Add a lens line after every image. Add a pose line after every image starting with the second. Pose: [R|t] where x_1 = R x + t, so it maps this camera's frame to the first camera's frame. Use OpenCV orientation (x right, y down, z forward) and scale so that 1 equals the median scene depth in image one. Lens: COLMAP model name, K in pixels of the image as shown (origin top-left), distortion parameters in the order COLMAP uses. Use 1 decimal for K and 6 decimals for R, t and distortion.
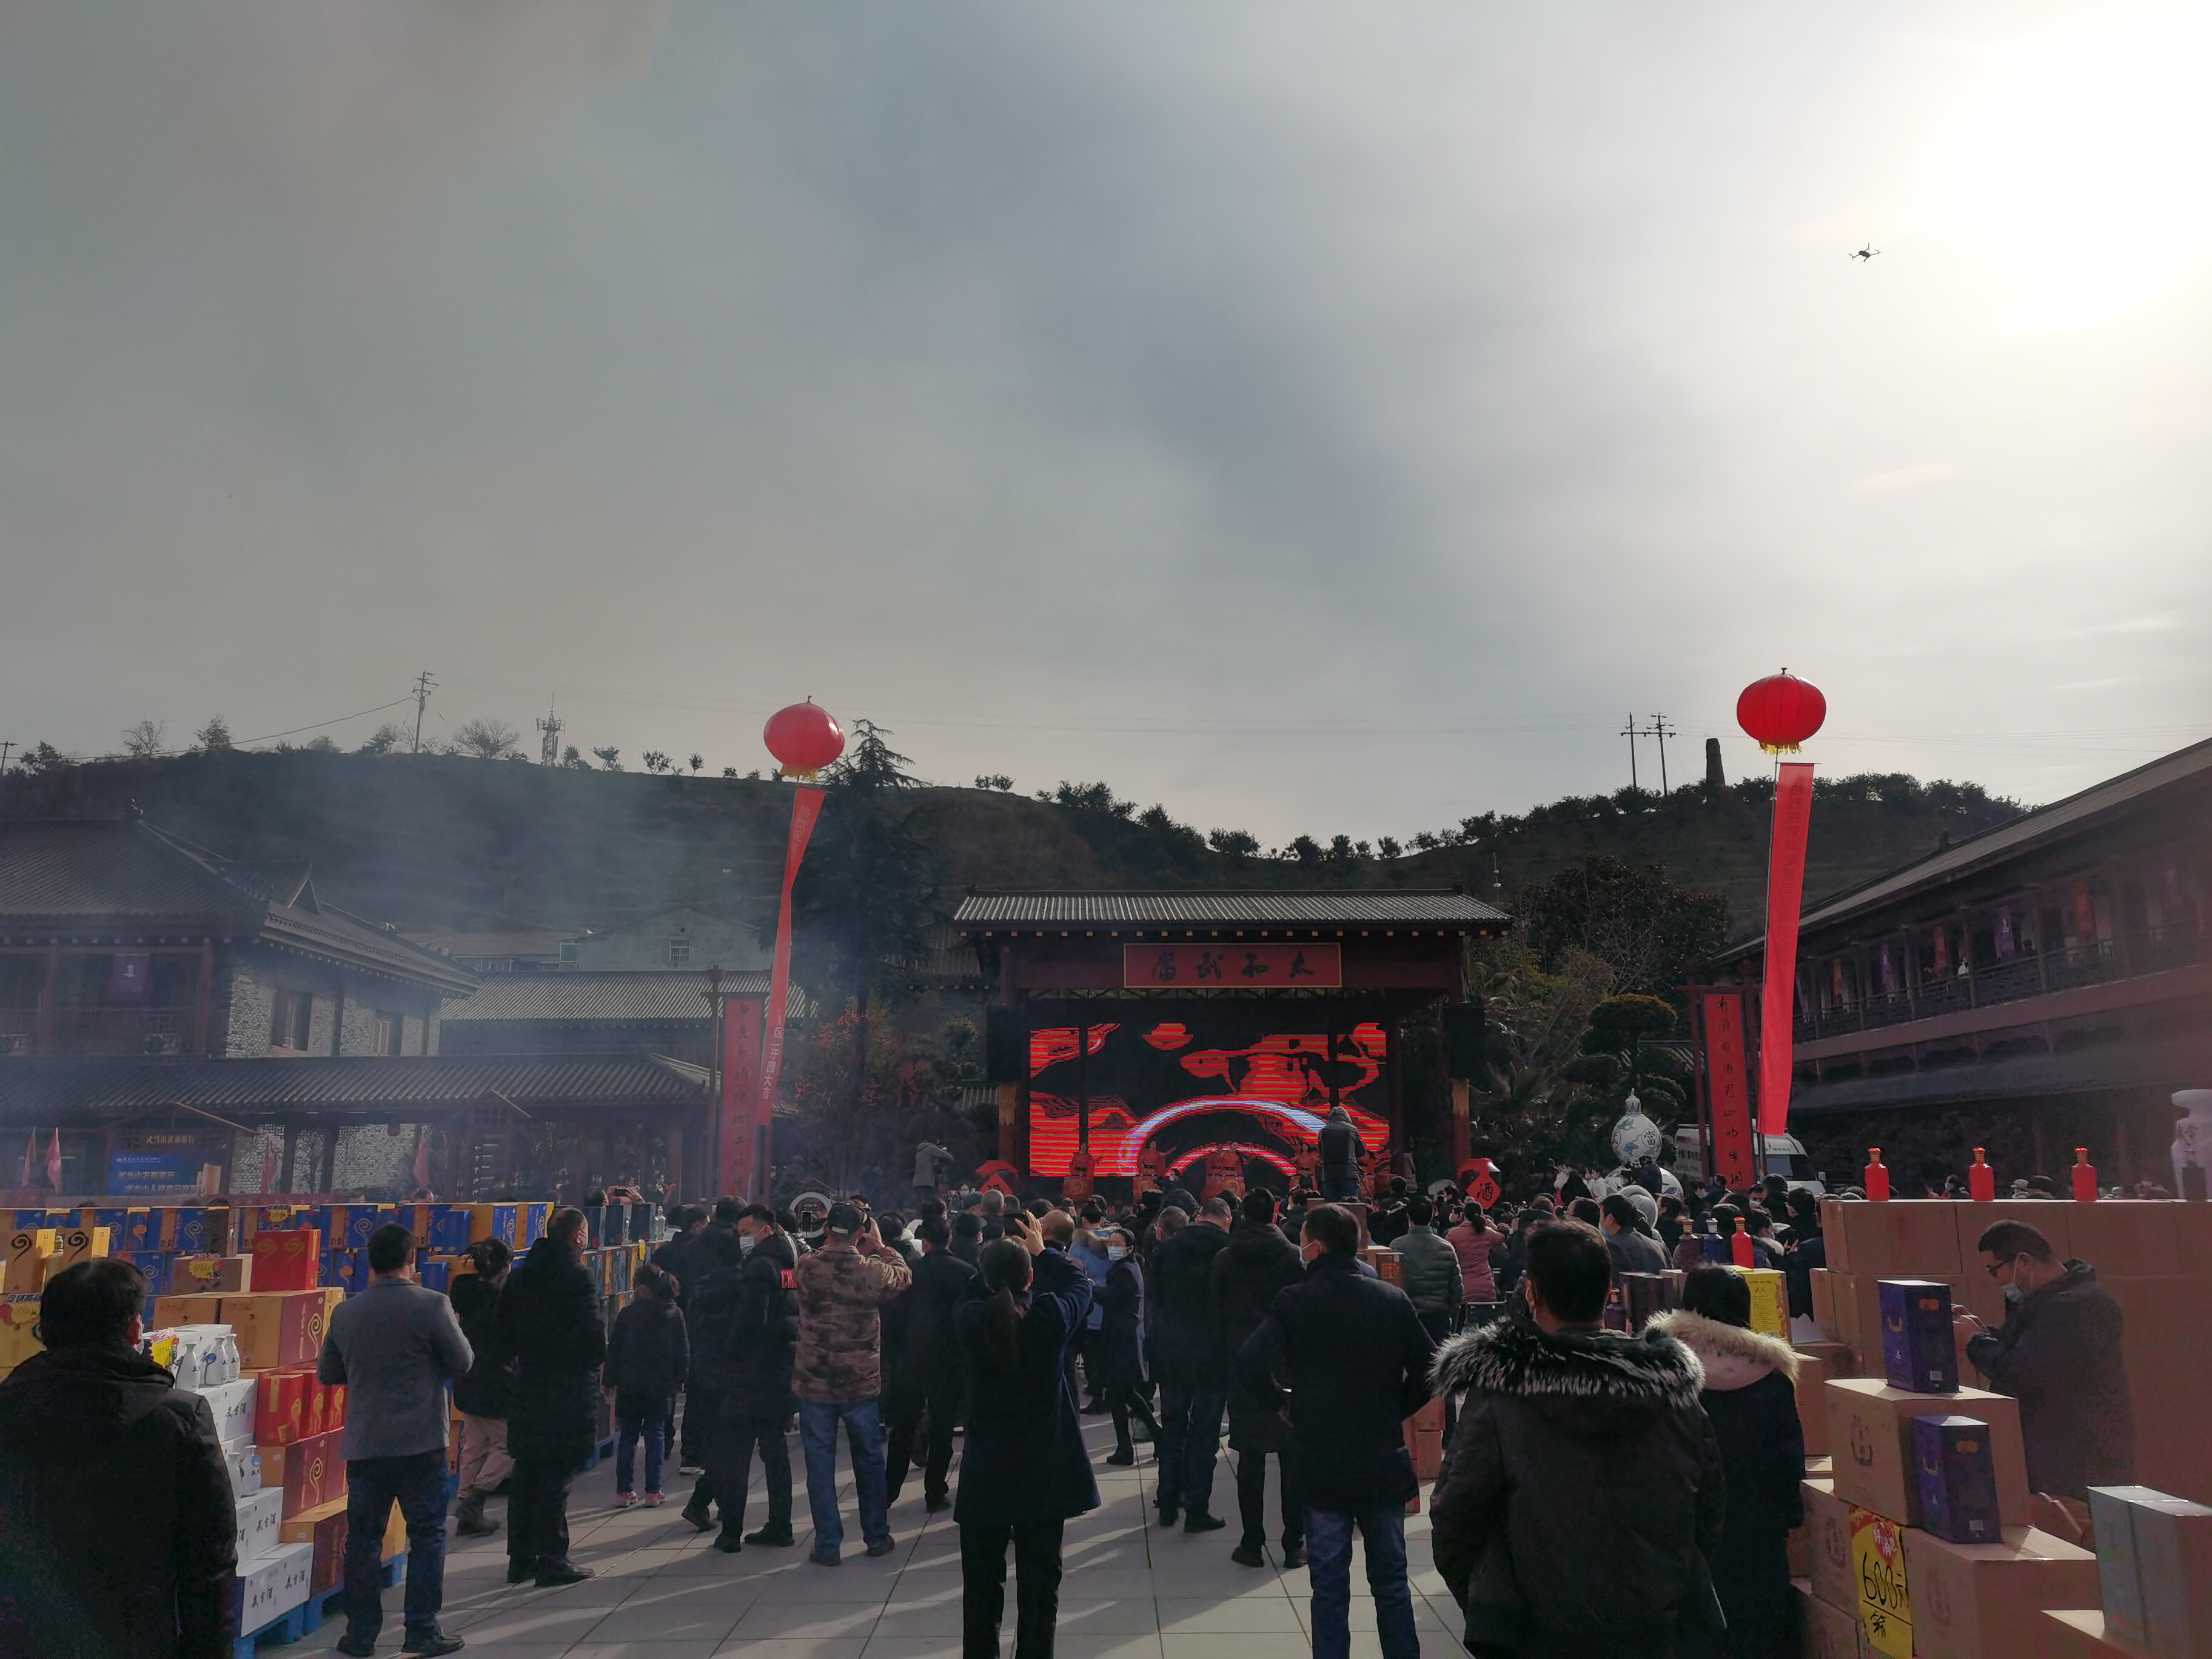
lens RADIAL K [[1679.9, 0, 1108.3], [0, 1679.9, 828.8], [0, 0, 1]] dist [0.066794, -0.001538]
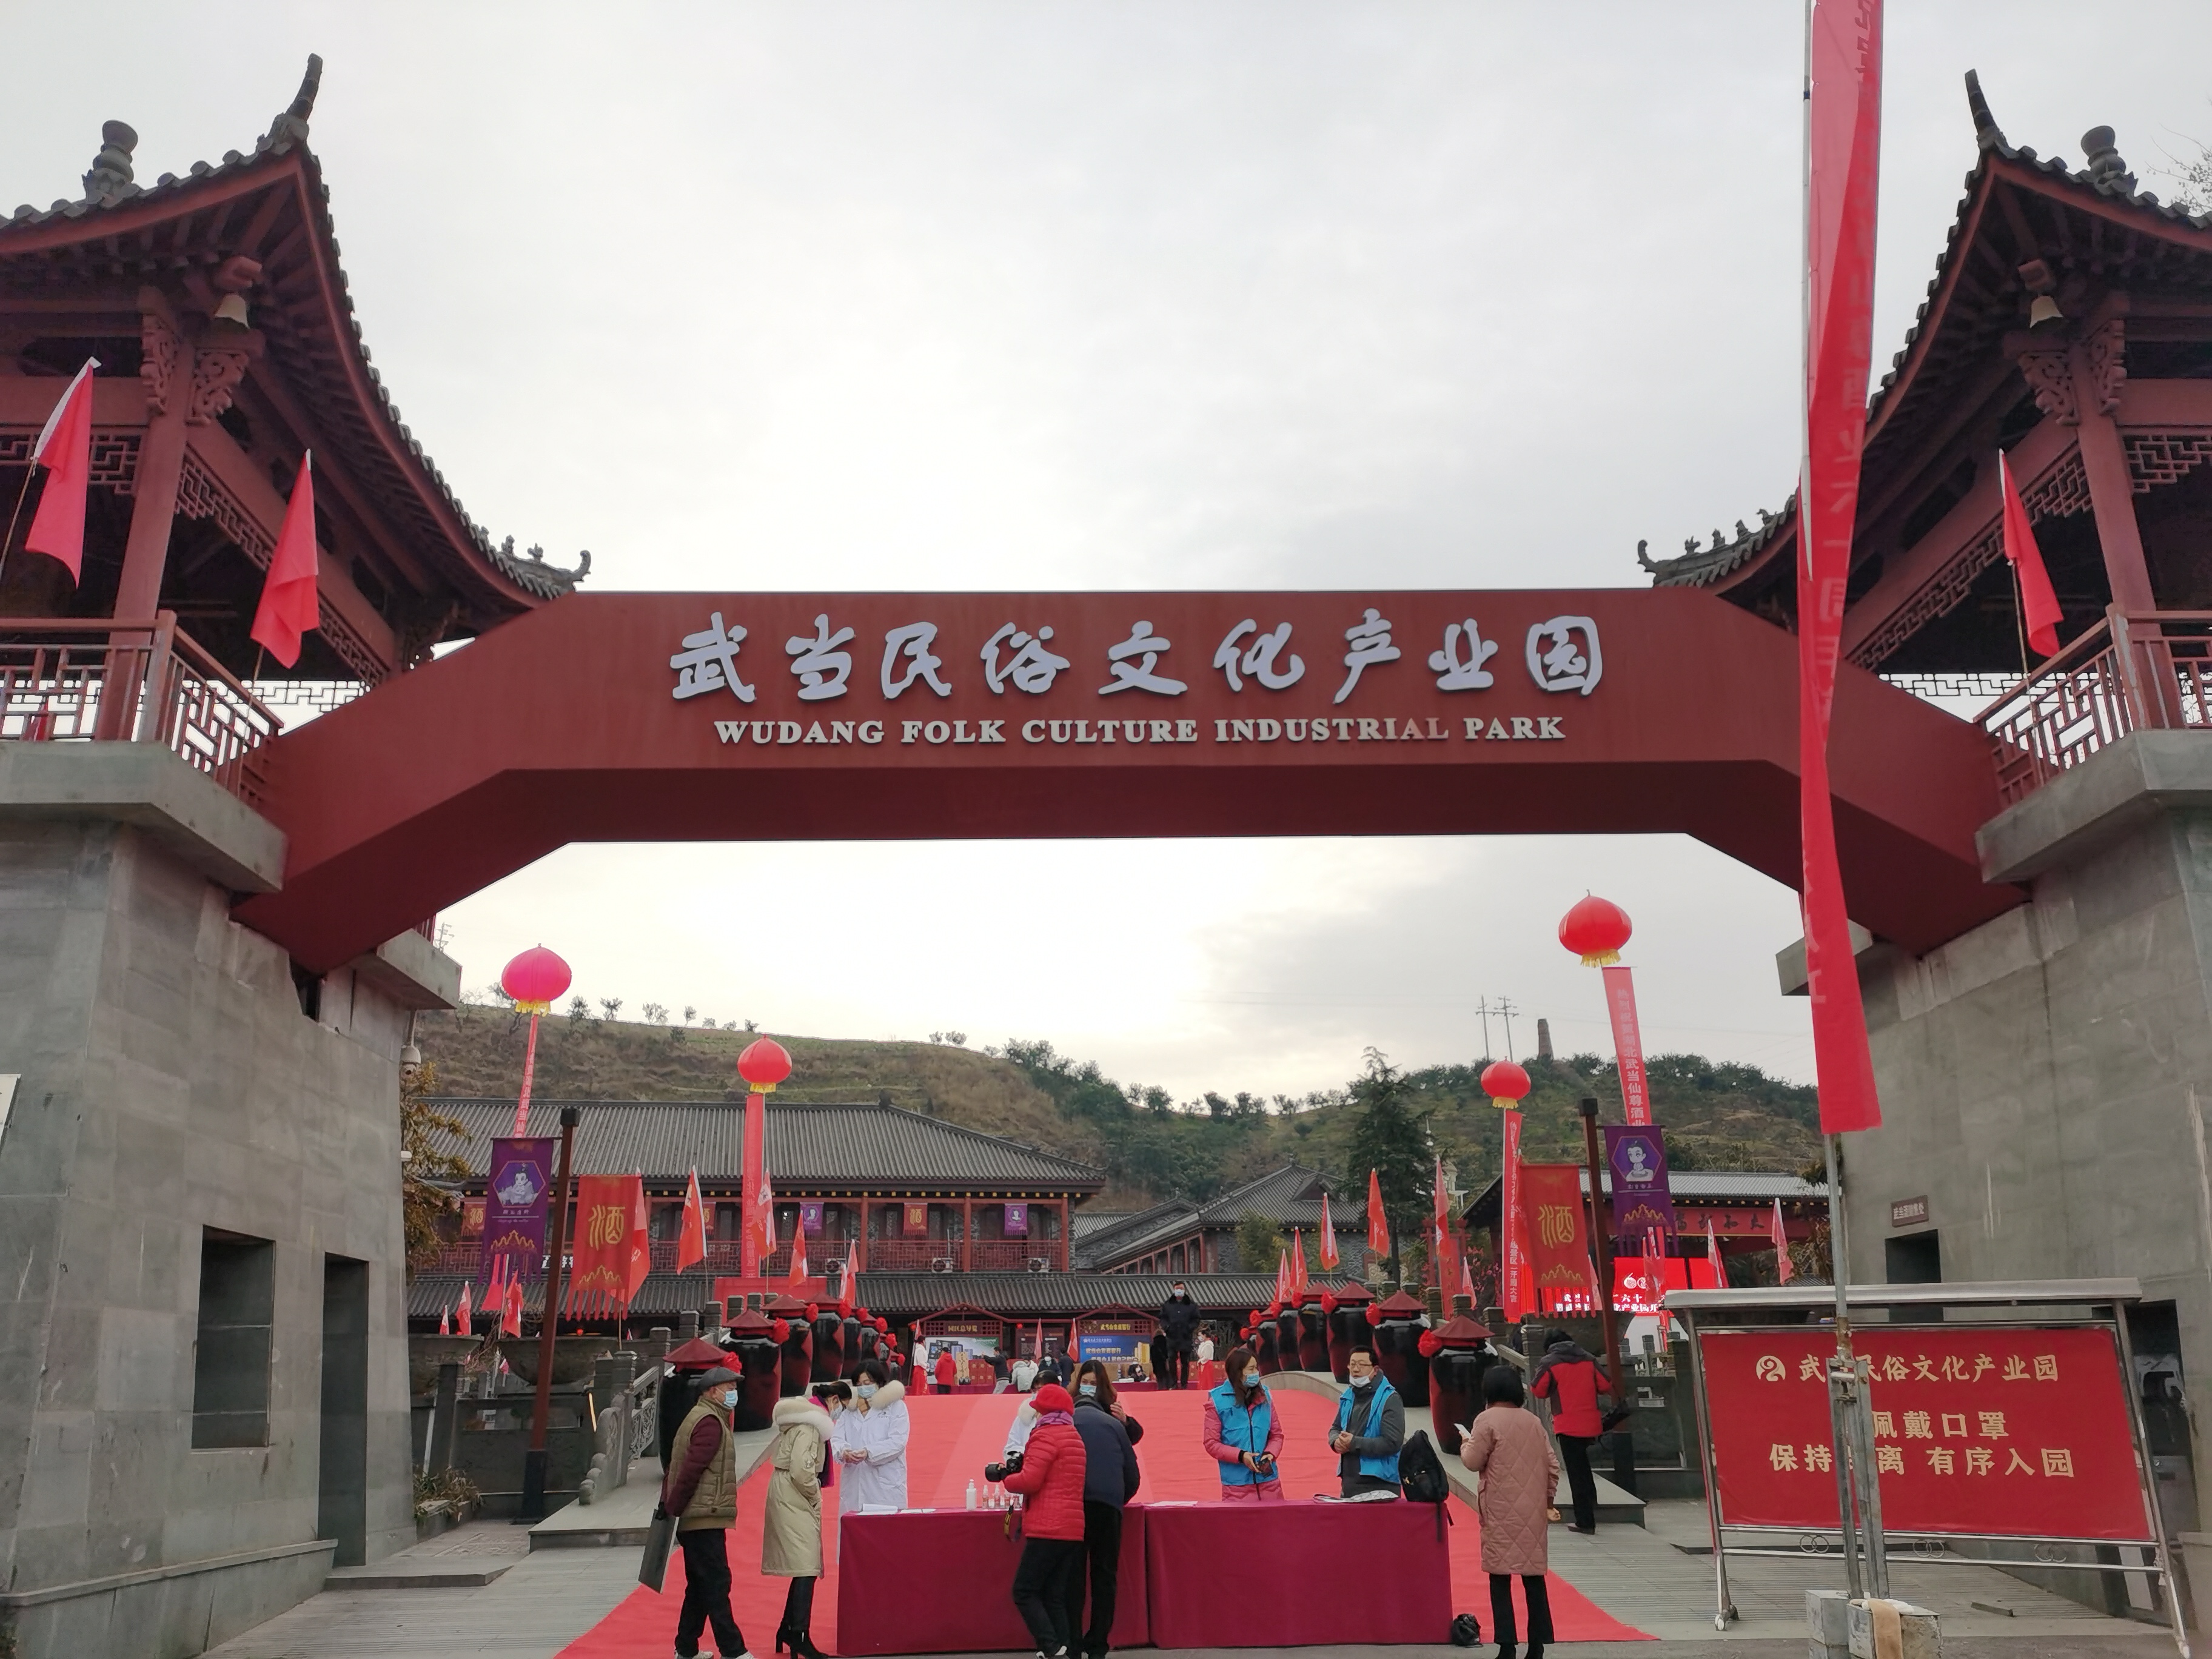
lens RADIAL K [[1679.9, 0, 1103.0], [0, 1679.9, 826.9], [0, 0, 1]] dist [0.066794, -0.001538]
pose [[0.980033, 0.052742, 0.191714, -0.197124], [-0.025688, 0.989683, -0.140955, -0.012061], [-0.197170, 0.133215, 0.971276, -0.125904]]
